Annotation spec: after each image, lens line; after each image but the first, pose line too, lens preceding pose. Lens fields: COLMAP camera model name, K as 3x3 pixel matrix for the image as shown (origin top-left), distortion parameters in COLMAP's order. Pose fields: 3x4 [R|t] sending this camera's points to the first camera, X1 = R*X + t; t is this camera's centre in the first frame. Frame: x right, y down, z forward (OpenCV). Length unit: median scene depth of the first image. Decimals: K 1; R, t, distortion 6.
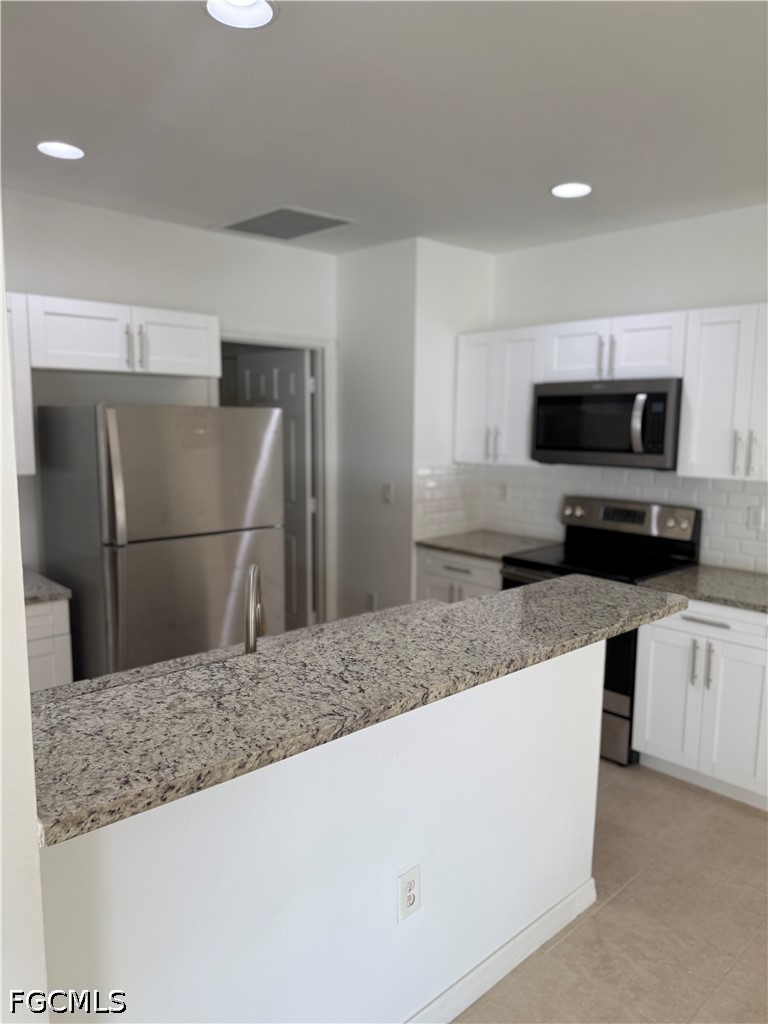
lens RADIAL K [[719.2, 0, 384.0], [0, 719.2, 512.0], [0, 0, 1]] dist [0.048974, -0.058182]
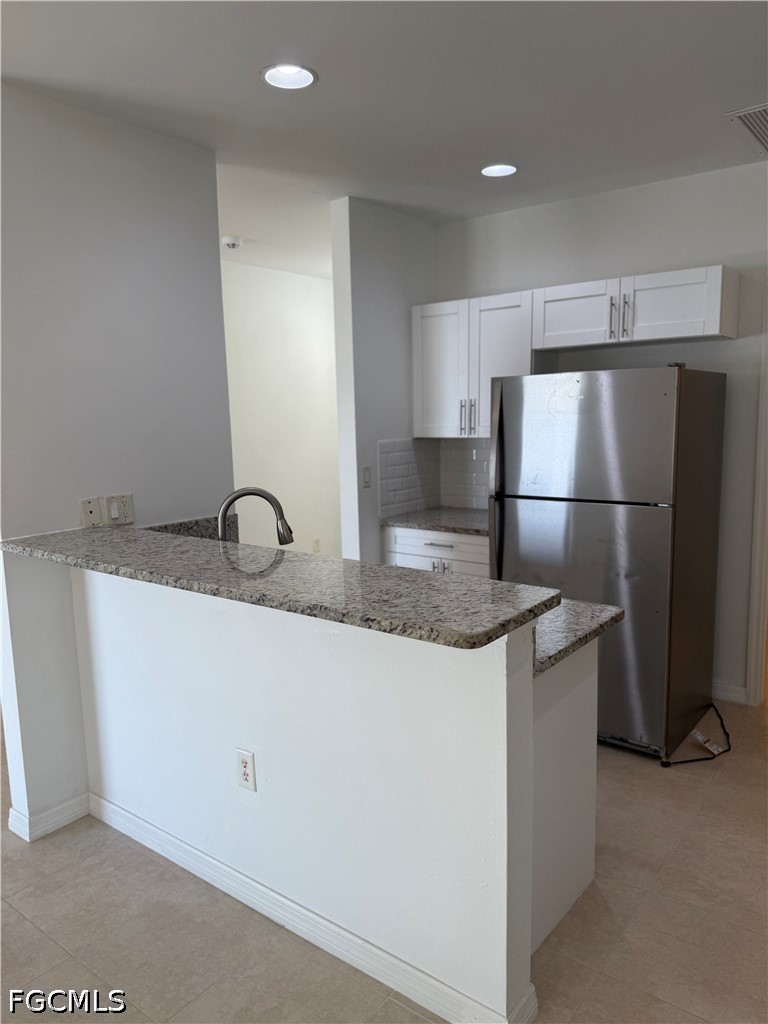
lens RADIAL K [[719.2, 0, 384.0], [0, 719.2, 512.0], [0, 0, 1]] dist [0.048974, -0.058182]
pose [[0.179379, 0.121899, -0.976199, 0.548666], [-0.107289, 0.988799, 0.103758, -0.023148], [0.977912, 0.086123, 0.190448, 0.438095]]
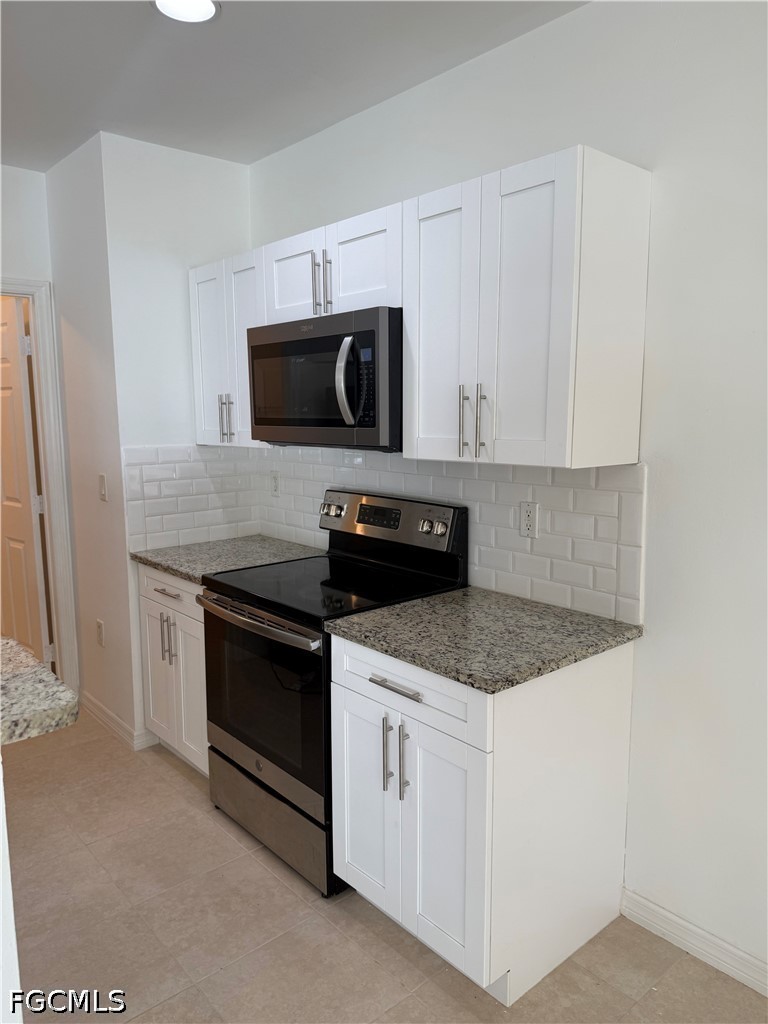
lens RADIAL K [[736.0, 0, 361.2], [0, 736.0, 517.7], [0, 0, 1]] dist [0.073663, -0.059506]
pose [[0.998914, -0.014879, -0.044144, 0.388111], [0.015760, 0.999682, 0.019669, -0.009048], [0.043838, -0.020343, 0.998832, 0.316497]]
